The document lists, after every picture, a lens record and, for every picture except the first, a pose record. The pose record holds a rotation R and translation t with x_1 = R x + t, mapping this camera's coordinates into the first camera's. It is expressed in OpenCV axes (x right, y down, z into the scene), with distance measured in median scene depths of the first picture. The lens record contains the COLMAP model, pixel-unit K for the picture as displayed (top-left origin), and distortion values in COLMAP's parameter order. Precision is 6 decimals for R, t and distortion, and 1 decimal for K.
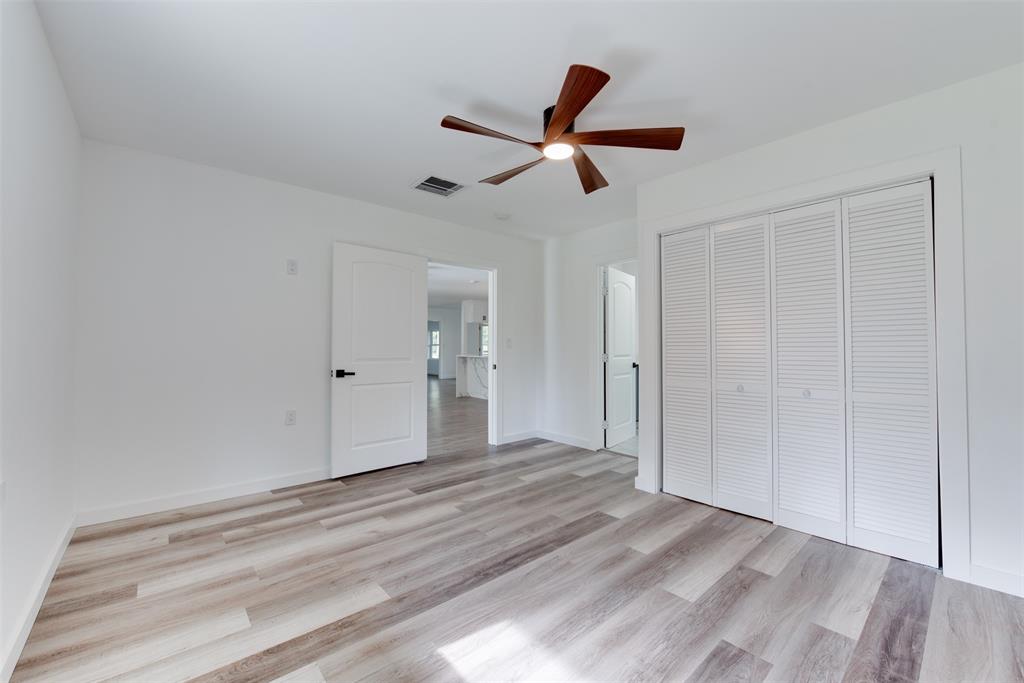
lens RADIAL K [[422.8, 0, 513.4], [0, 422.8, 338.2], [0, 0, 1]] dist [-0.016427, -0.000680]
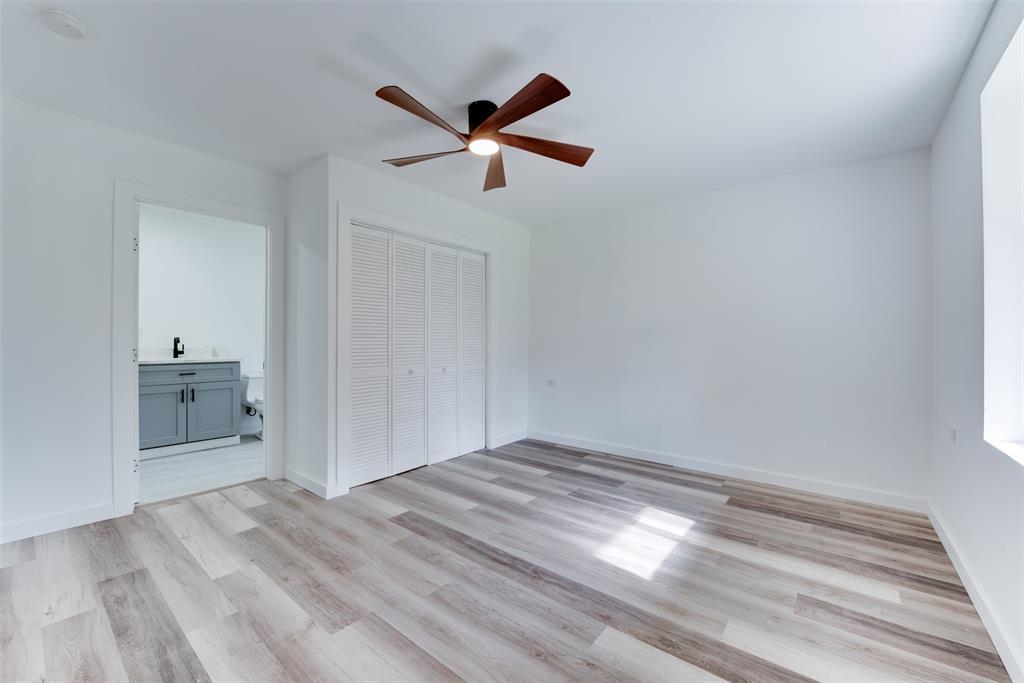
lens RADIAL K [[422.8, 0, 513.4], [0, 422.8, 338.2], [0, 0, 1]] dist [-0.016427, -0.000680]
pose [[-0.200561, -0.003453, 0.979675, -0.901318], [-0.025640, 0.999670, -0.001725, 0.015185], [-0.979346, -0.025465, -0.200584, 1.120400]]
